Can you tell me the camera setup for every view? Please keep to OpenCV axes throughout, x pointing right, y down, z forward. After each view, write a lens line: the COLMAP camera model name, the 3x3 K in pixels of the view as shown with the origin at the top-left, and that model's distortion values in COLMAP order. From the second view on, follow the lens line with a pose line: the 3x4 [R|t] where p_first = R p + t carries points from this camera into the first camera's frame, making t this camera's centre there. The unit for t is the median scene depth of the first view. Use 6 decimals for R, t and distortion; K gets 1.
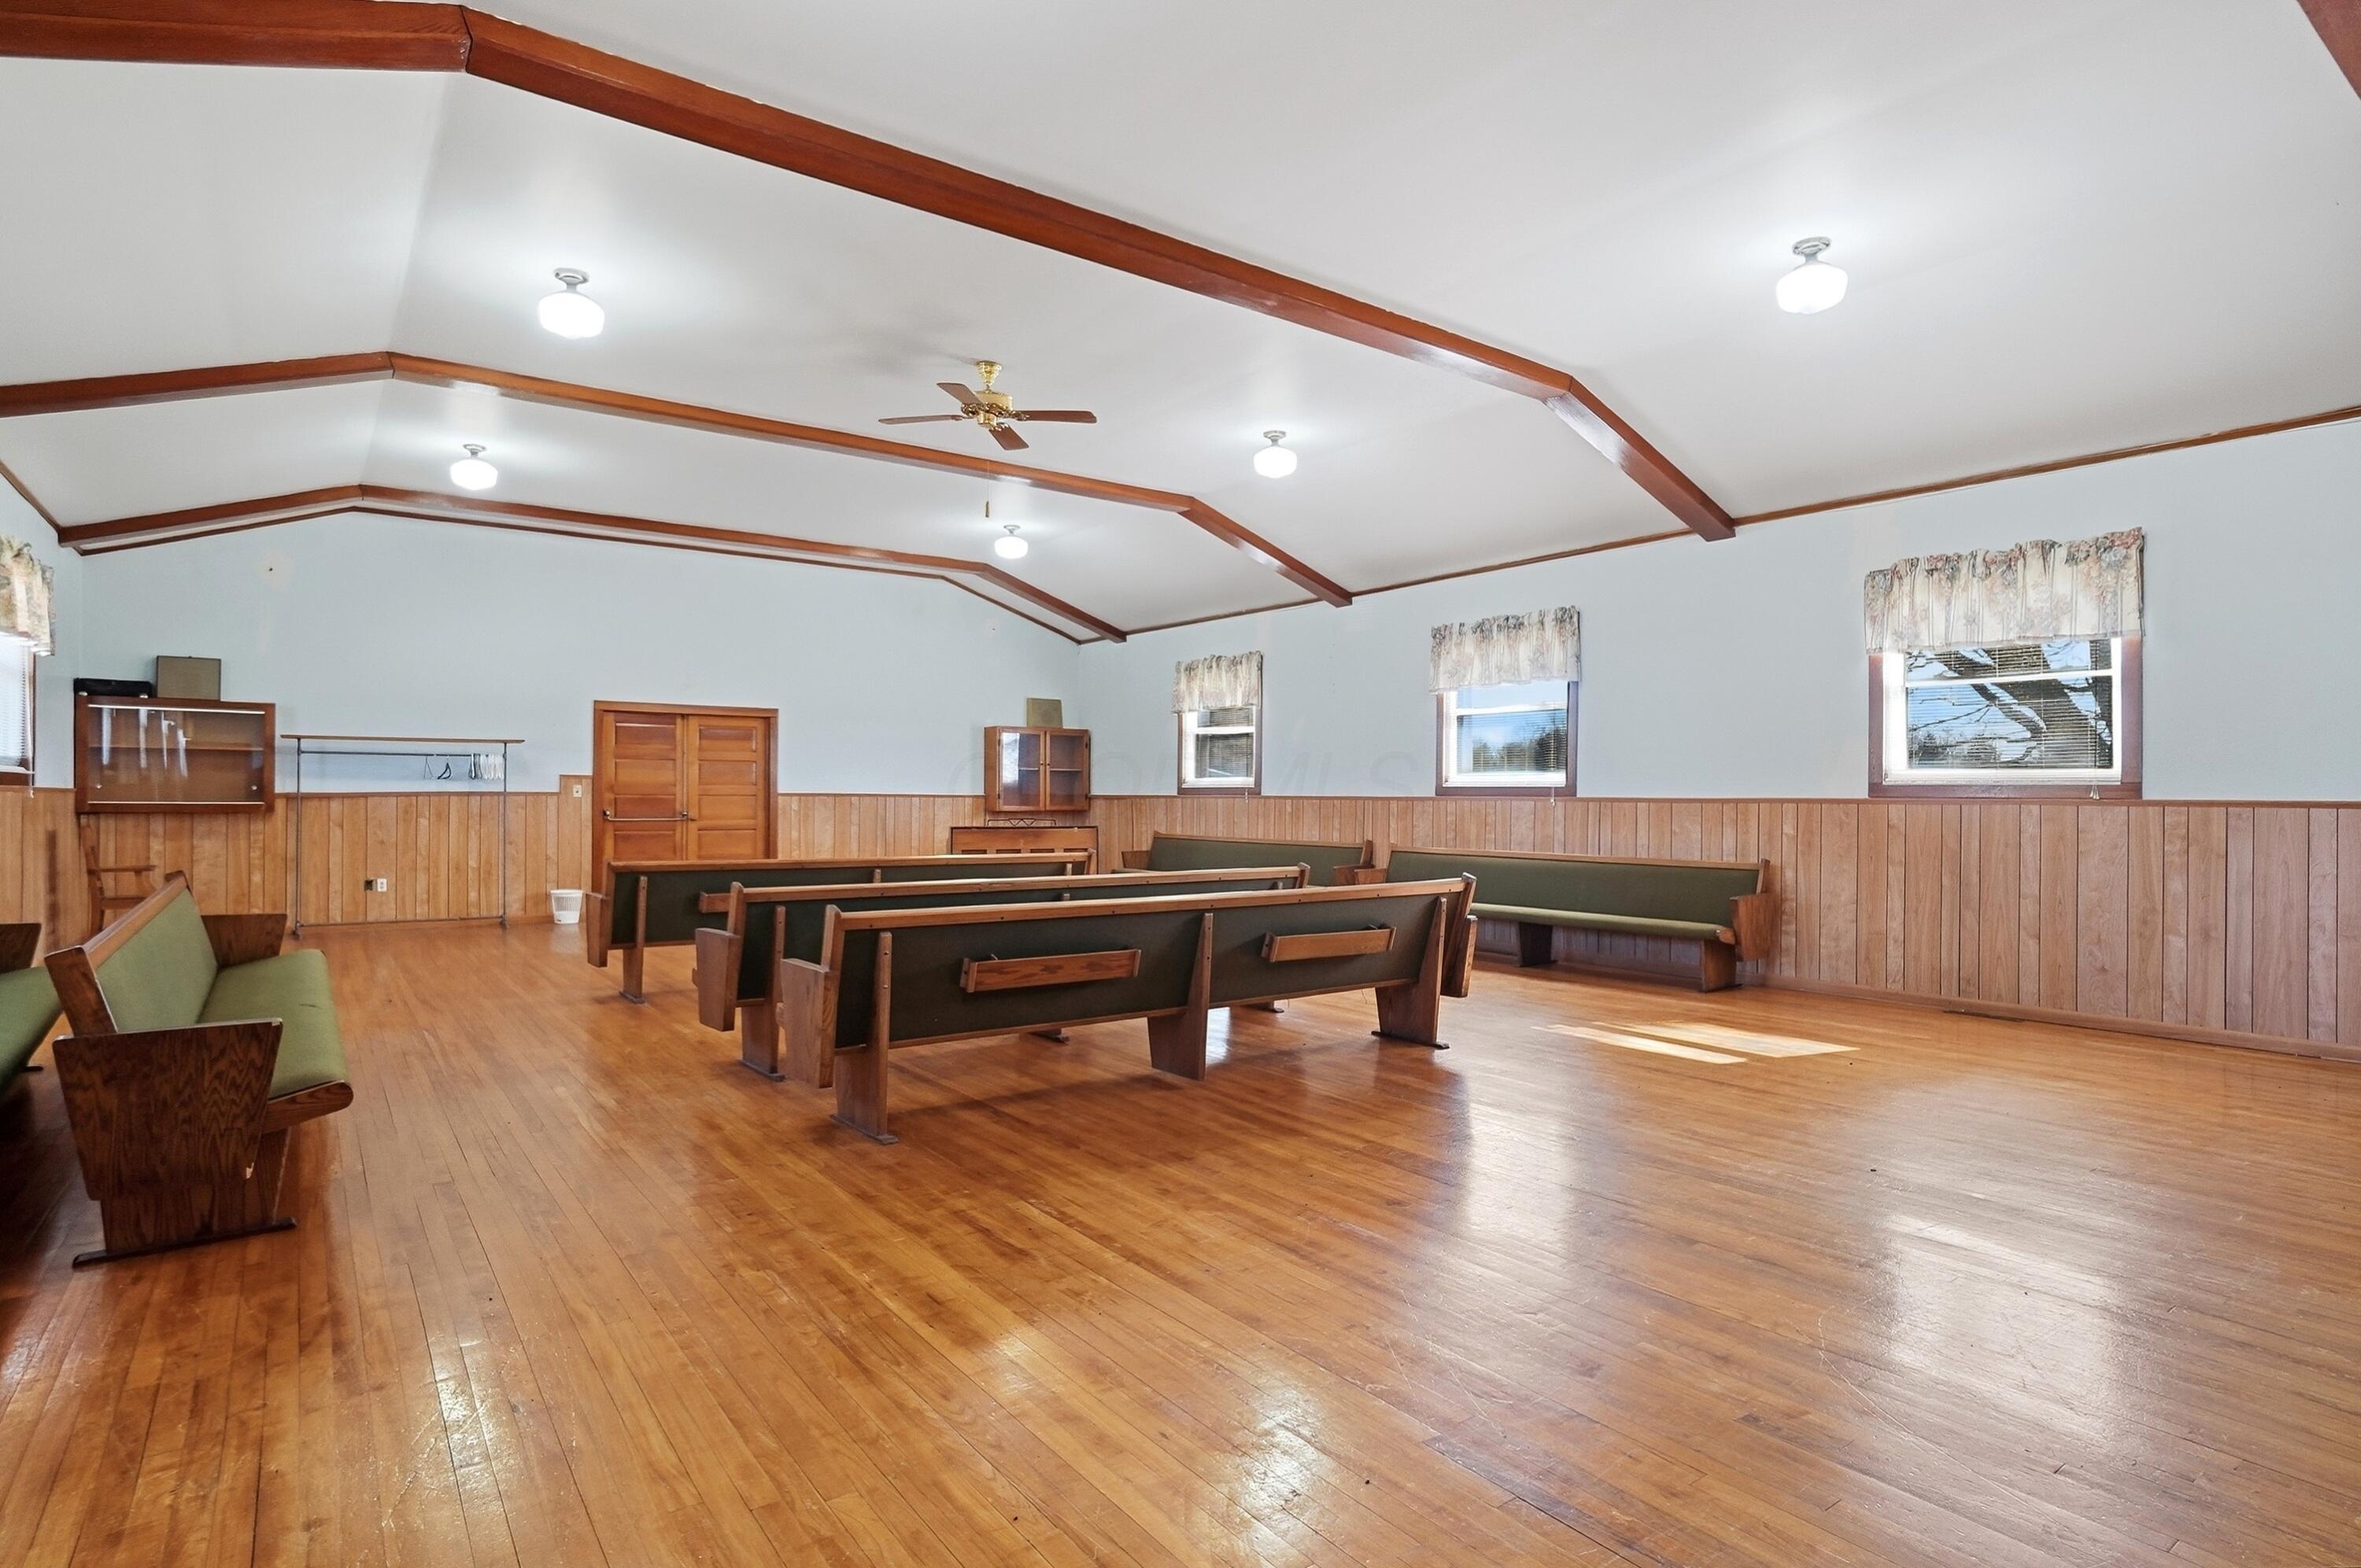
lens RADIAL K [[1204.6, 0, 1180.5], [0, 1204.6, 784.0], [0, 0, 1]] dist [-0.020880, 0.000982]
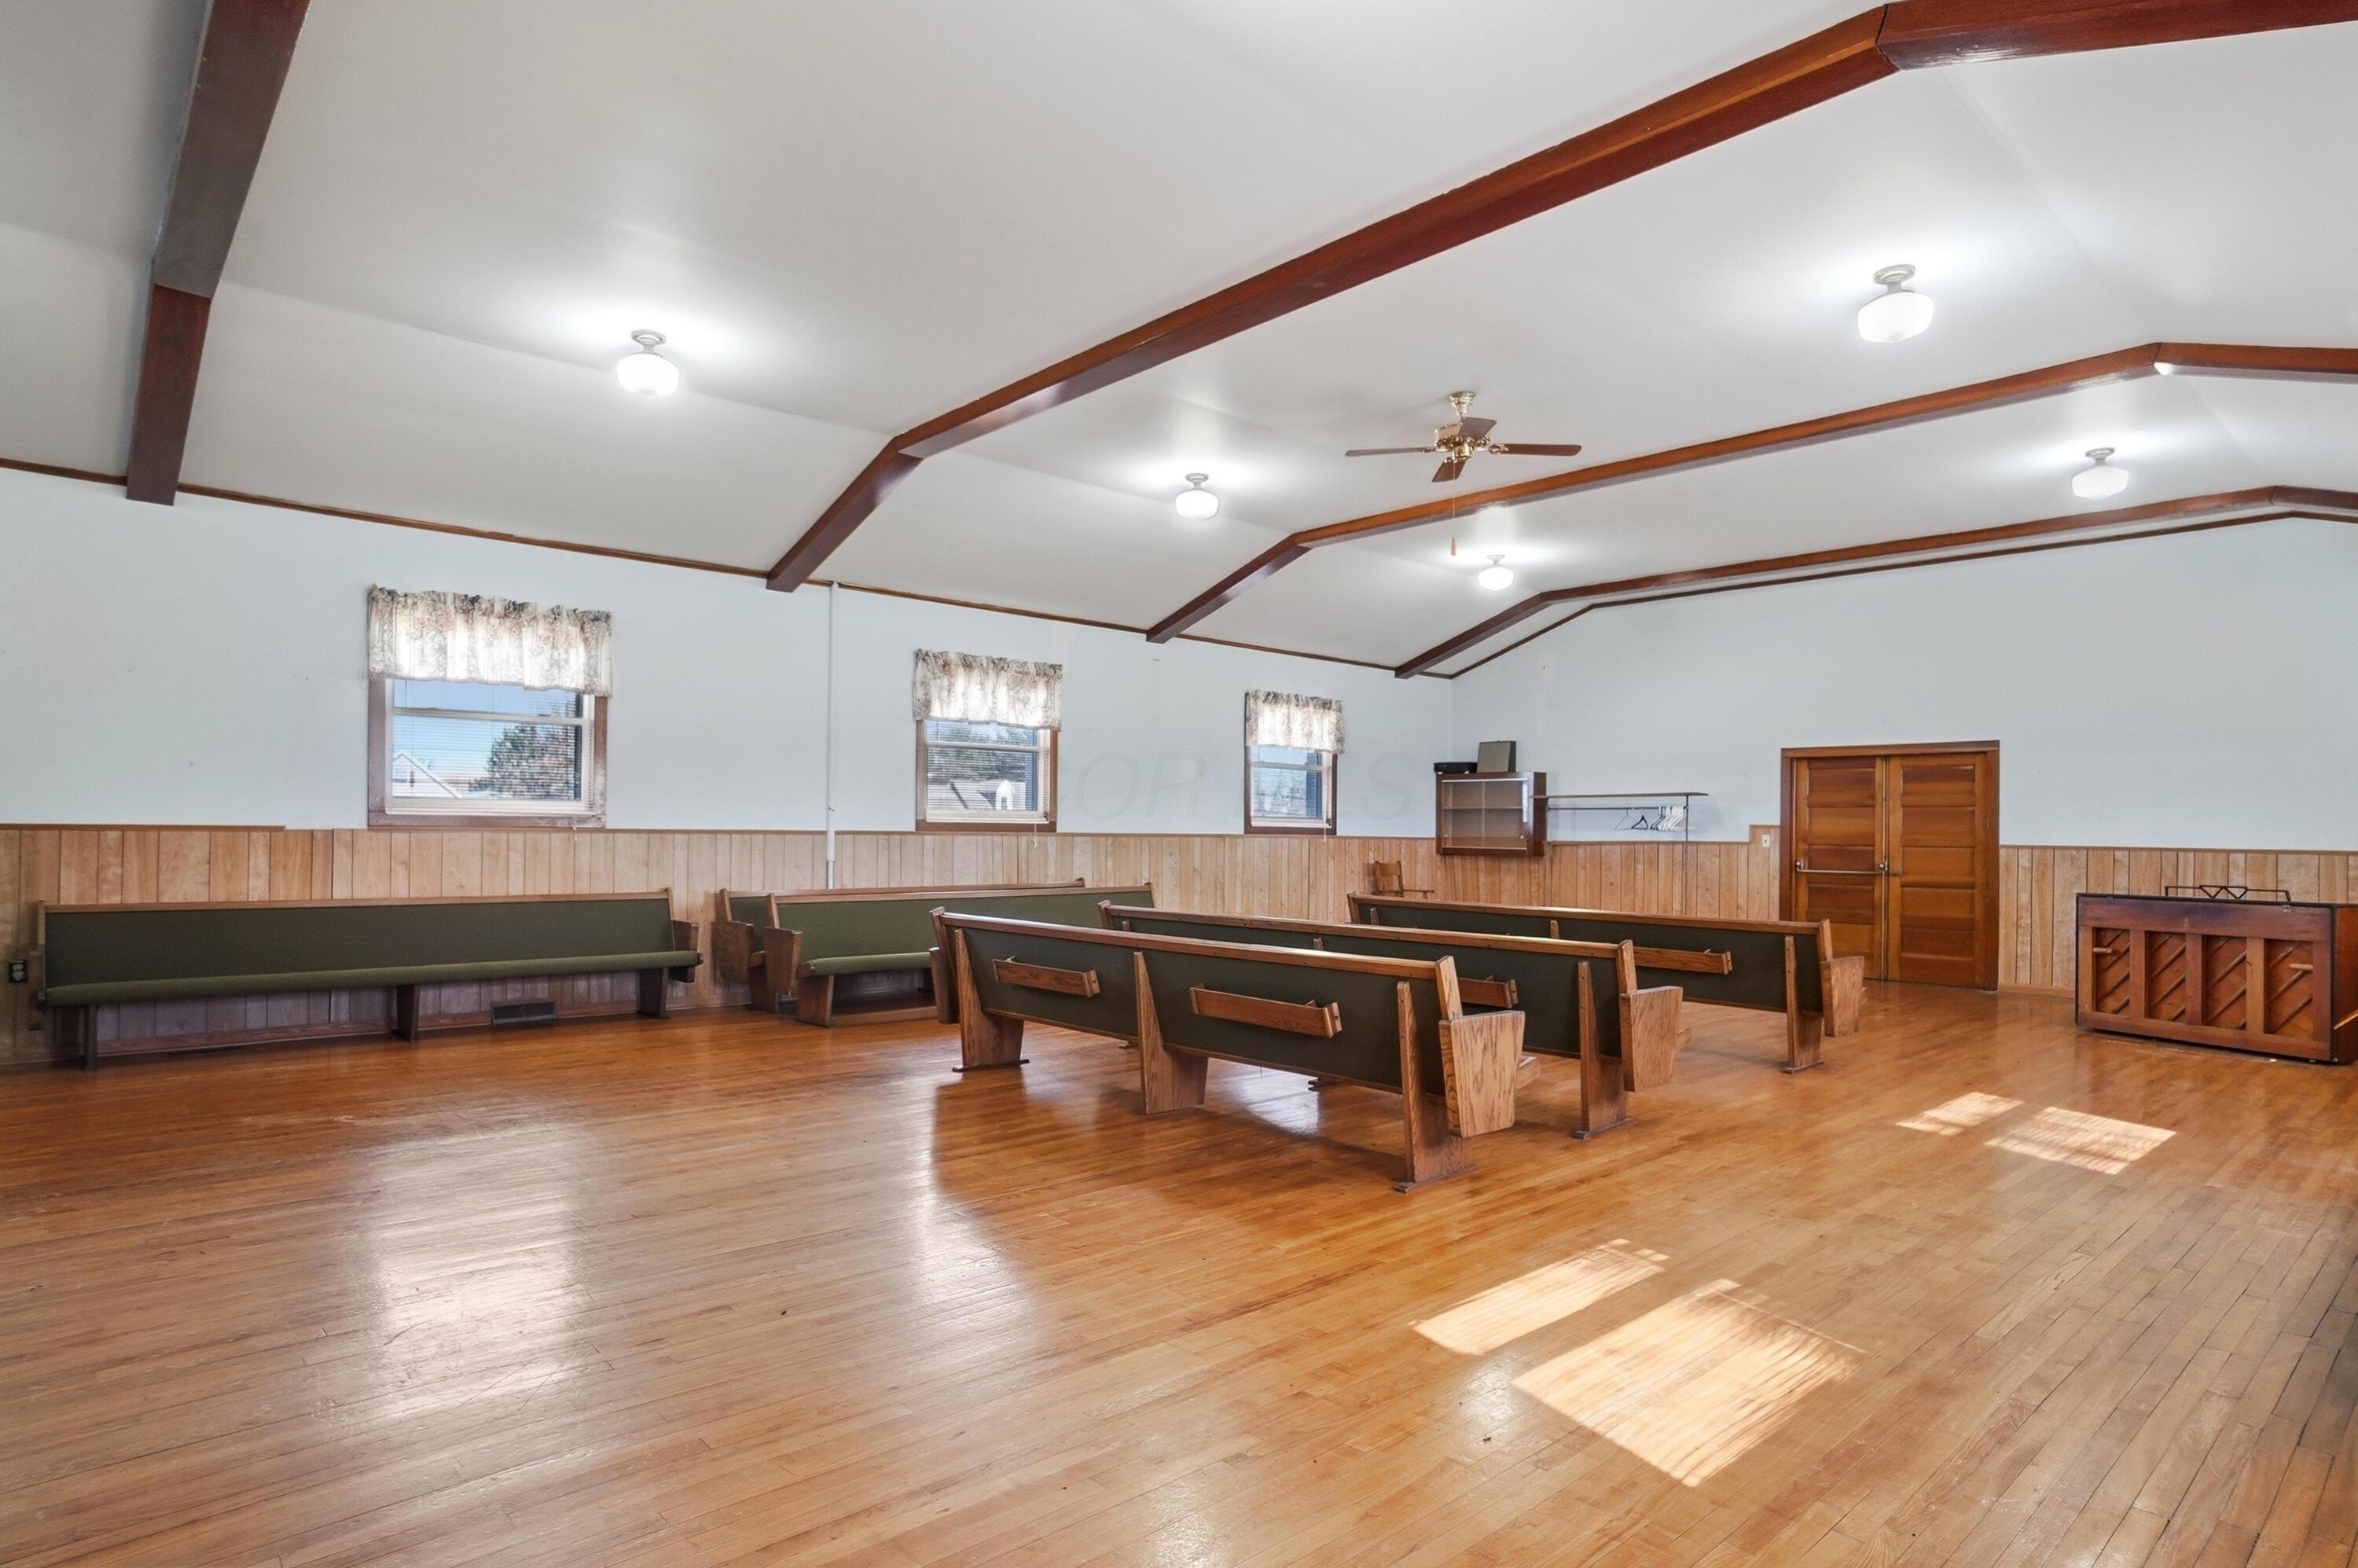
lens RADIAL K [[1282.0, 0, 1180.6], [0, 1282.0, 848.3], [0, 0, 1]] dist [0.004819, 0.001240]
pose [[0.095568, 0.007513, -0.995395, 0.552911], [-0.003640, 0.999967, 0.007198, 0.006501], [0.995416, 0.002935, 0.095592, 0.458186]]
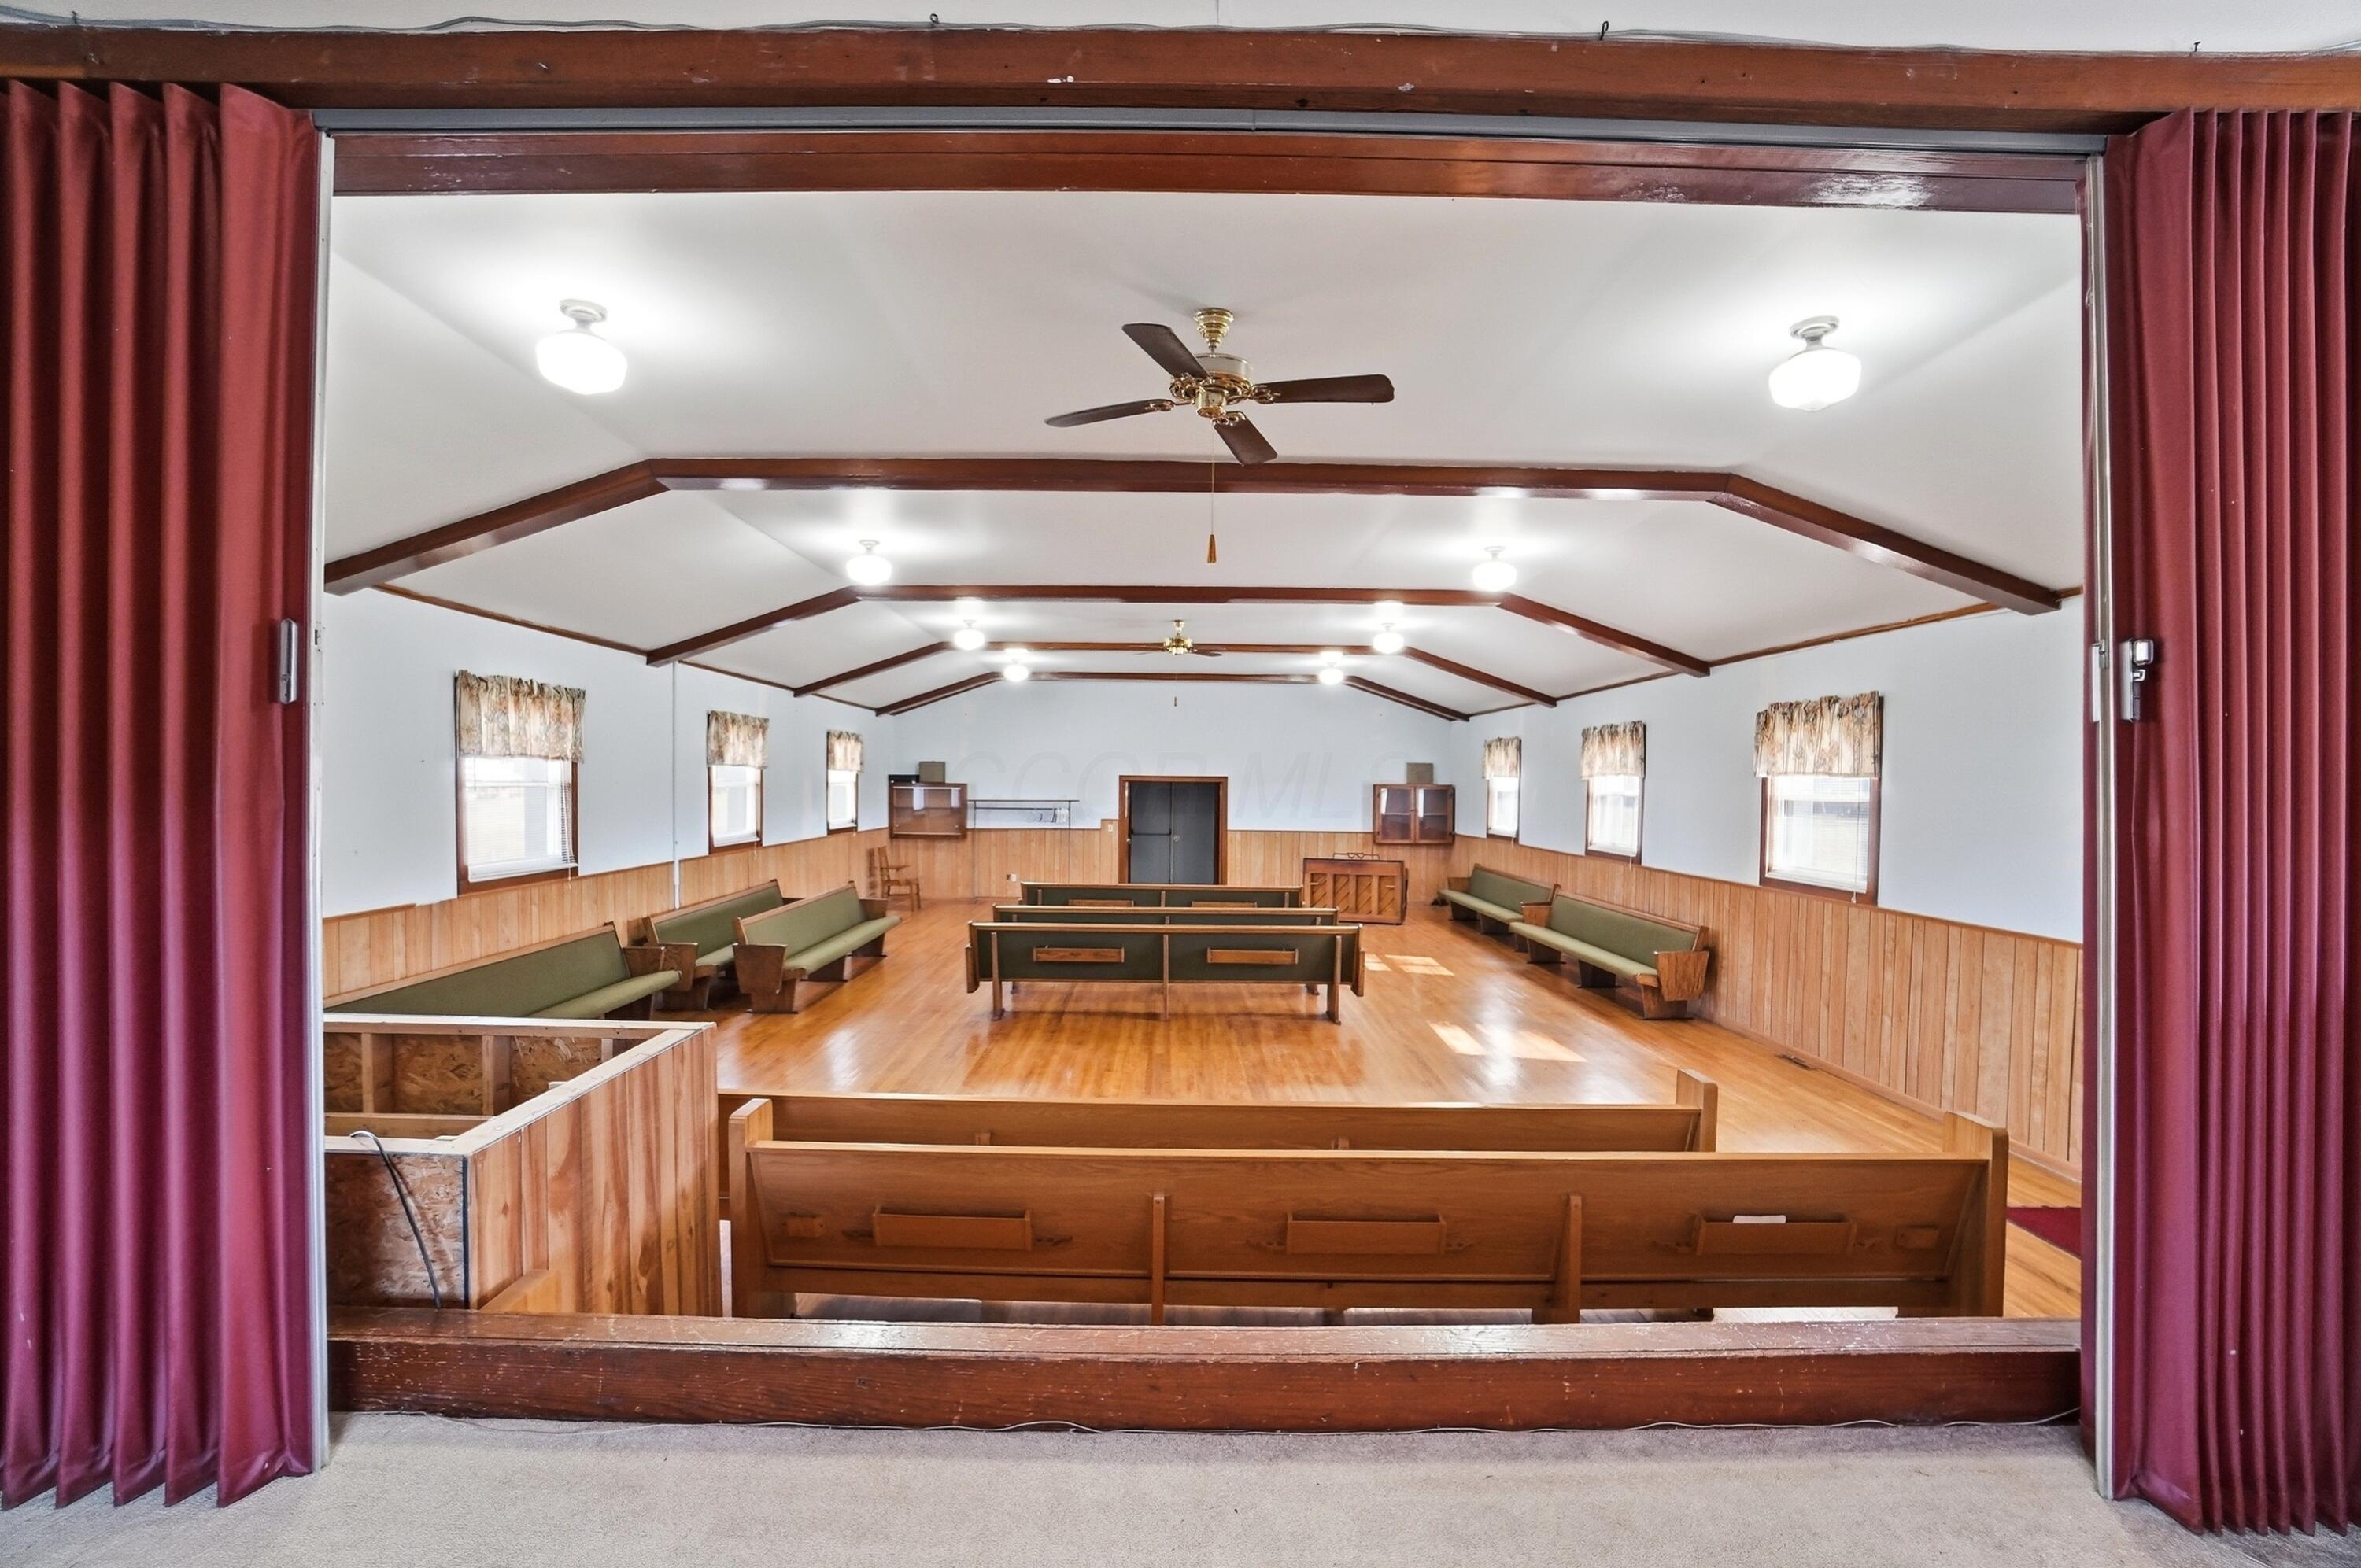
lens RADIAL K [[1053.8, 0, 1167.5], [0, 1053.8, 786.6], [0, 0, 1]] dist [-0.061389, 0.024493]
pose [[0.807629, 0.005817, -0.589663, 0.500428], [-0.001512, 0.999968, 0.007794, -0.072332], [0.589689, -0.005403, 0.807612, -0.192266]]
